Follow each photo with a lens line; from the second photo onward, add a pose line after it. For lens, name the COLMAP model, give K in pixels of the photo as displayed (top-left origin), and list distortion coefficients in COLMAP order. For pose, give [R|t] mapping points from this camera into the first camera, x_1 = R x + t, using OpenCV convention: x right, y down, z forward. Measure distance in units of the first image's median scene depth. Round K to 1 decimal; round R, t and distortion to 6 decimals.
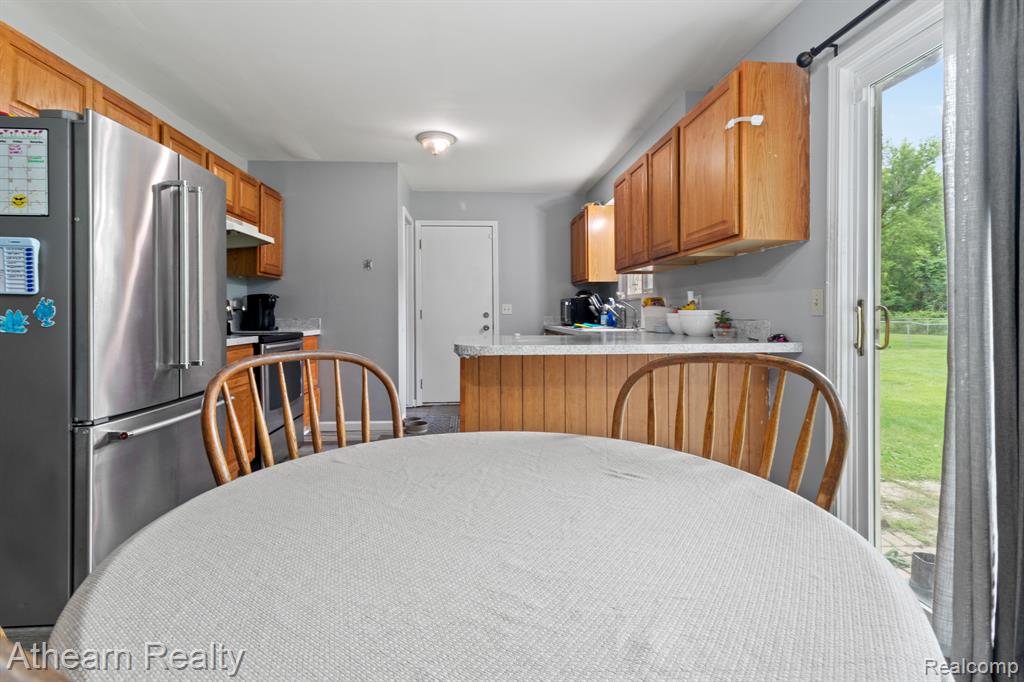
lens RADIAL K [[478.0, 0, 508.2], [0, 478.0, 318.0], [0, 0, 1]] dist [0.002068, 0.002619]
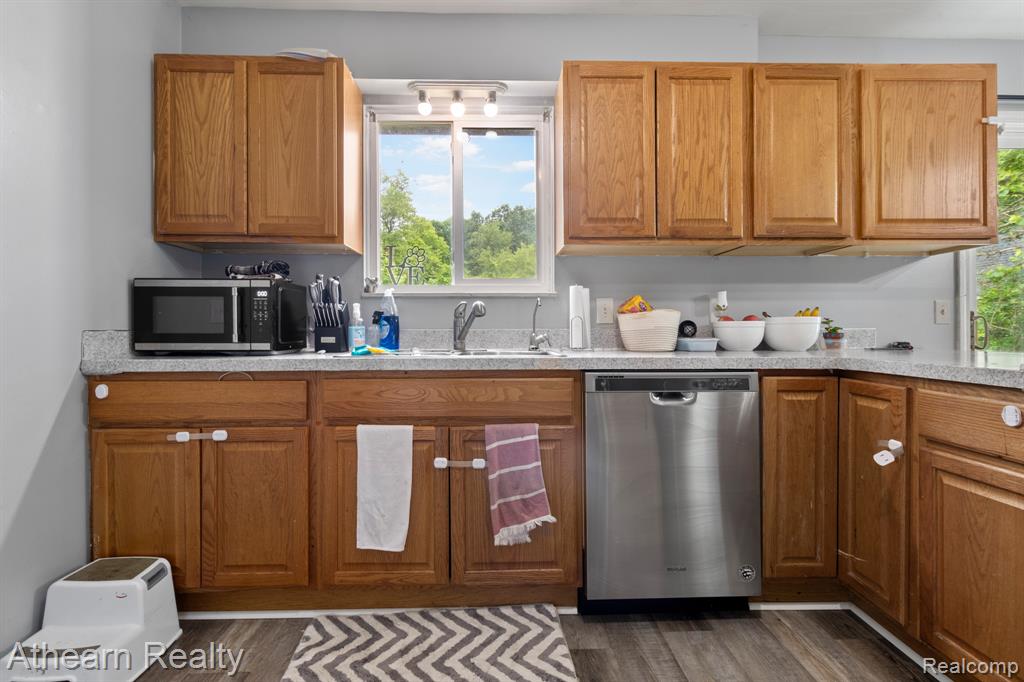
lens RADIAL K [[478.0, 0, 501.2], [0, 478.0, 325.3], [0, 0, 1]] dist [0.002068, 0.002619]
pose [[0.054447, 0.014274, 0.998415, -0.299455], [0.010223, 0.999837, -0.014852, 0.001875], [-0.998464, 0.011016, 0.054293, 1.081362]]
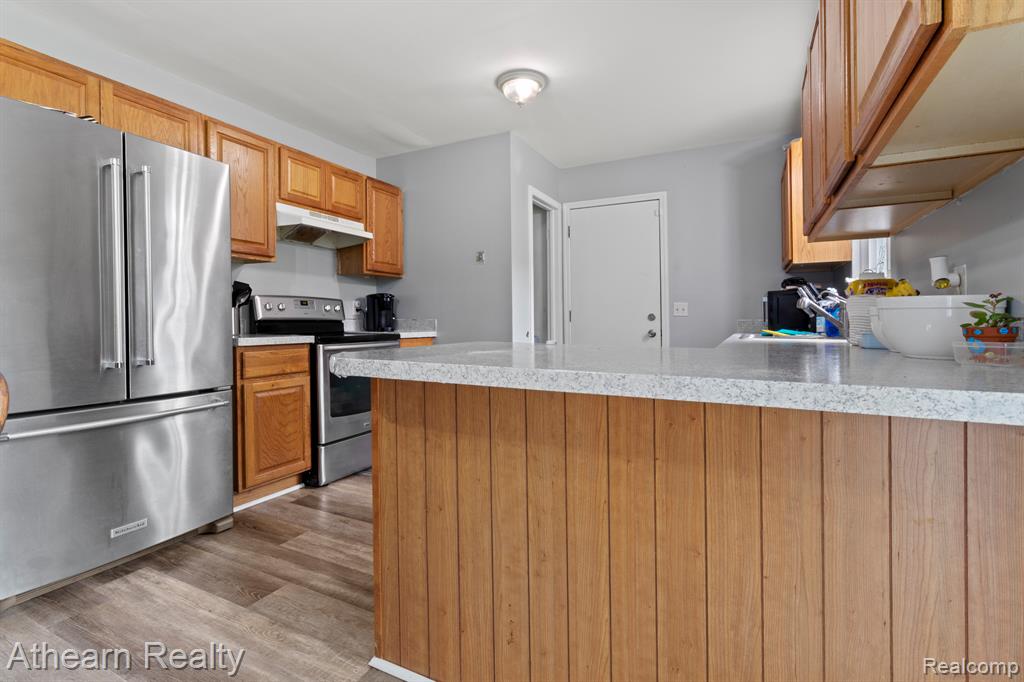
lens RADIAL K [[478.0, 0, 503.7], [0, 478.0, 325.3], [0, 0, 1]] dist [0.002068, 0.002619]
pose [[0.849839, 0.010935, -0.526928, 0.227612], [-0.009700, 0.999940, 0.005107, 0.007375], [0.526953, 0.000771, 0.849894, 0.336383]]
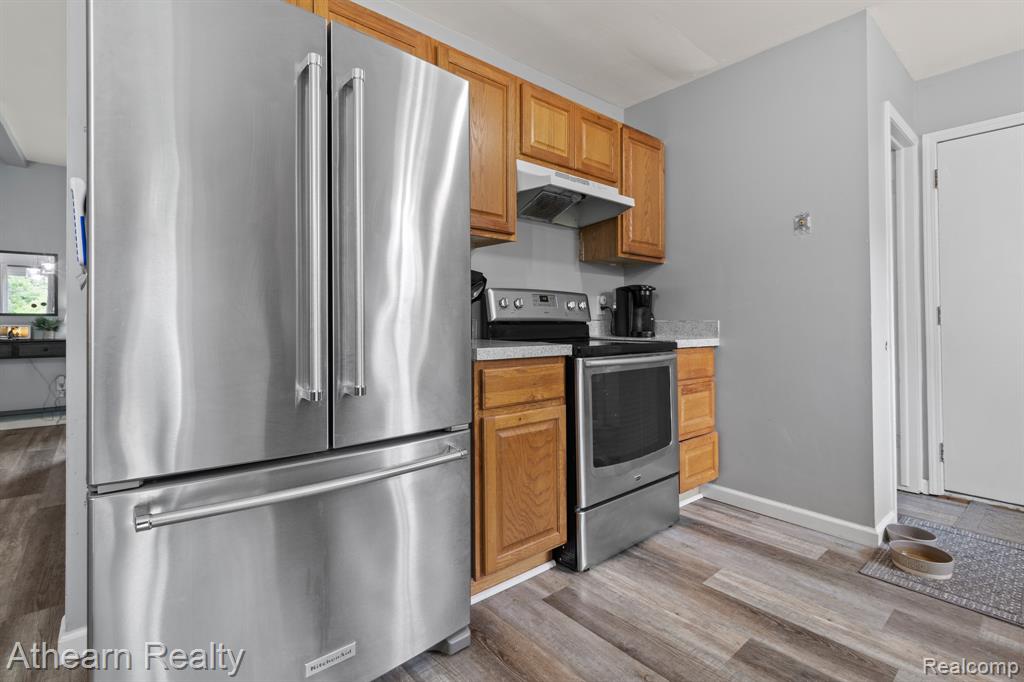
lens RADIAL K [[478.0, 0, 506.0], [0, 478.0, 313.3], [0, 0, 1]] dist [0.002068, 0.002619]
pose [[0.590167, -0.011188, -0.807204, -0.059704], [-0.009842, 0.999730, -0.021053, 0.008883], [0.807221, 0.020369, 0.589897, 0.466082]]
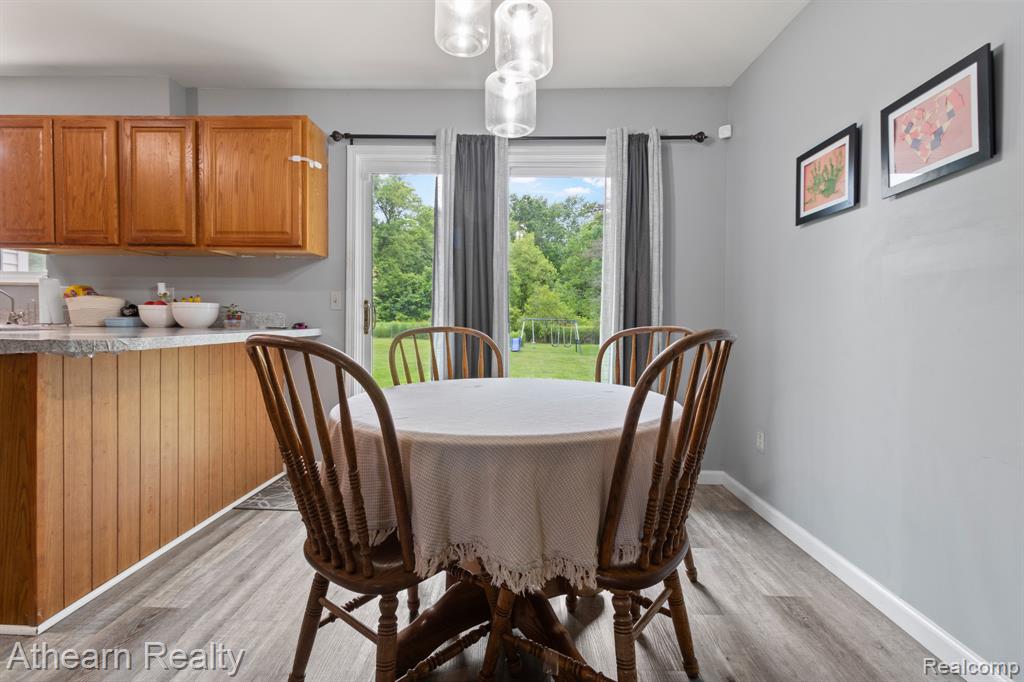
lens RADIAL K [[478.0, 0, 511.1], [0, 478.0, 320.6], [0, 0, 1]] dist [0.002068, 0.002619]
pose [[0.105909, 0.000744, 0.994376, -0.420334], [-0.002995, 0.999995, -0.000430, 0.015118], [-0.994371, -0.002932, 0.105911, 0.165237]]
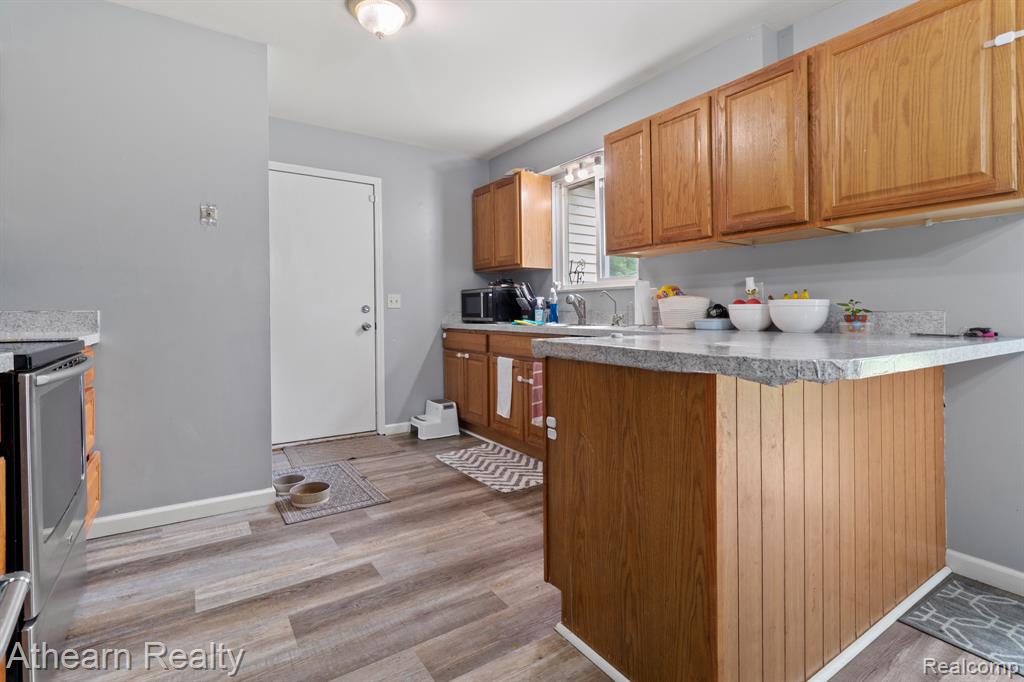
lens RADIAL K [[478.0, 0, 502.3], [0, 478.0, 315.2], [0, 0, 1]] dist [0.002068, 0.002619]
pose [[0.874669, 0.002218, 0.484716, -0.312750], [0.000140, 0.999988, -0.004827, 0.009595], [-0.484722, 0.004290, 0.874658, 0.415073]]
